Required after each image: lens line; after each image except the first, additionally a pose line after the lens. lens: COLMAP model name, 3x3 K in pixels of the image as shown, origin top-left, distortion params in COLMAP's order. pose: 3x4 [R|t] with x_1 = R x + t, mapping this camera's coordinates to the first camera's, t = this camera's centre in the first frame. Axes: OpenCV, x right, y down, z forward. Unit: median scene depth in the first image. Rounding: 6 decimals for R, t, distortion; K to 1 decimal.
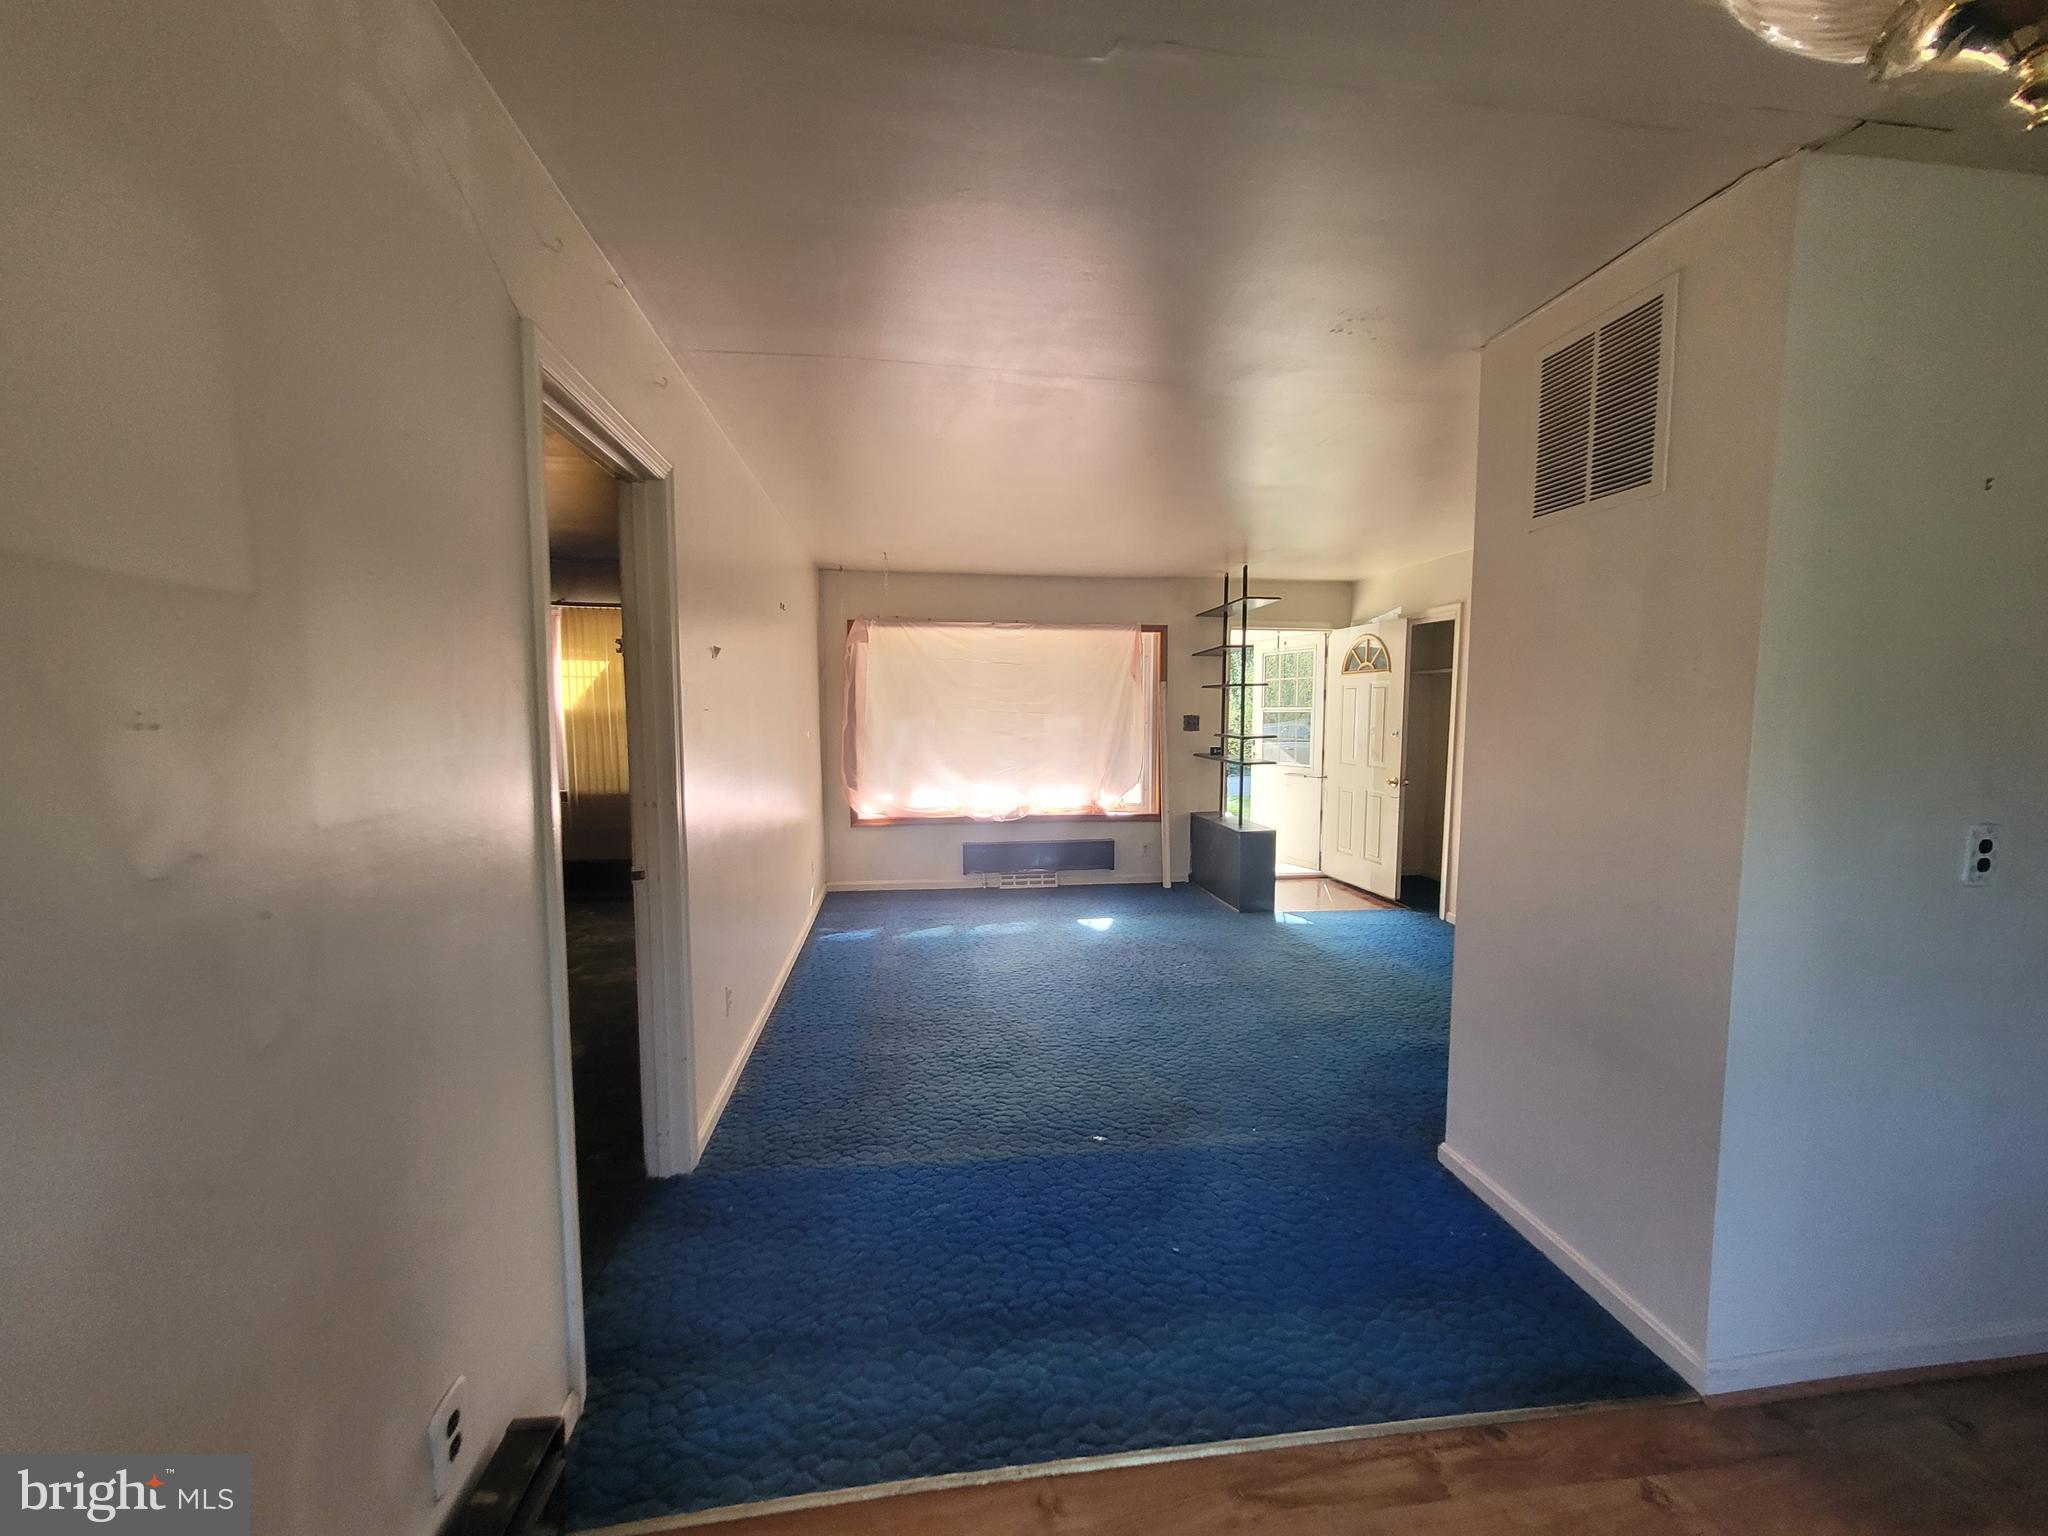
lens RADIAL K [[796.8, 0, 1023.7], [0, 796.8, 776.8], [0, 0, 1]] dist [0.007080, -0.000842]
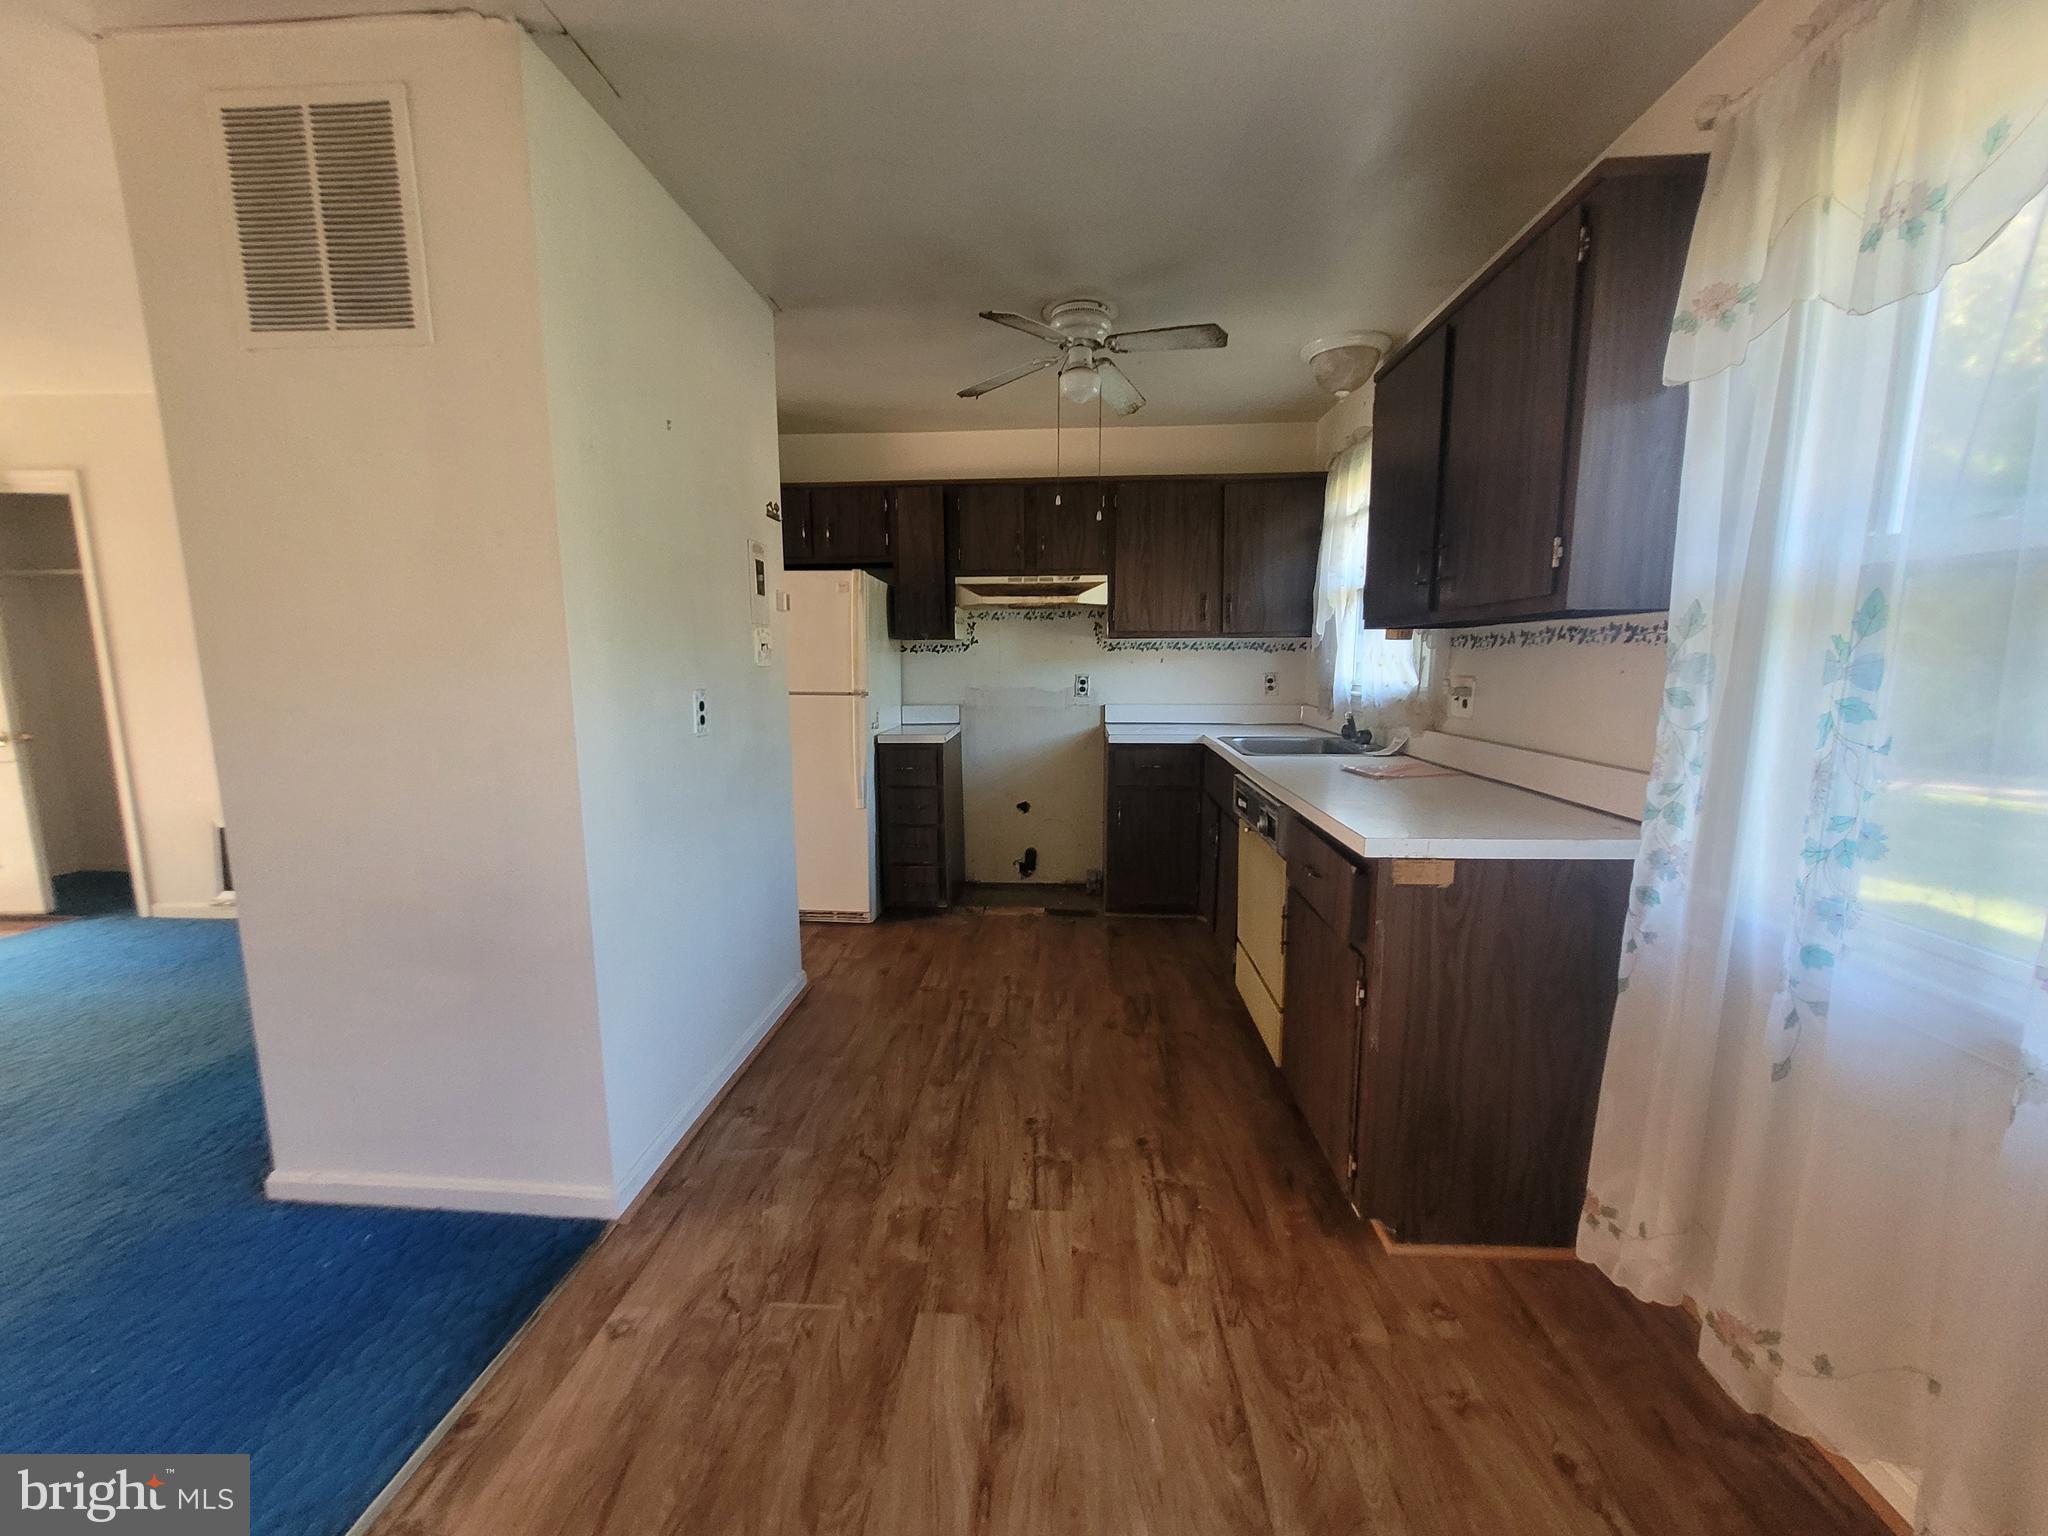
lens RADIAL K [[796.8, 0, 1036.3], [0, 796.8, 768.7], [0, 0, 1]] dist [0.007080, -0.000842]
pose [[0.196459, -0.144440, 0.969815, -0.016729], [0.084252, 0.987919, 0.130069, 0.055095], [-0.976886, 0.056156, 0.206255, 0.150305]]
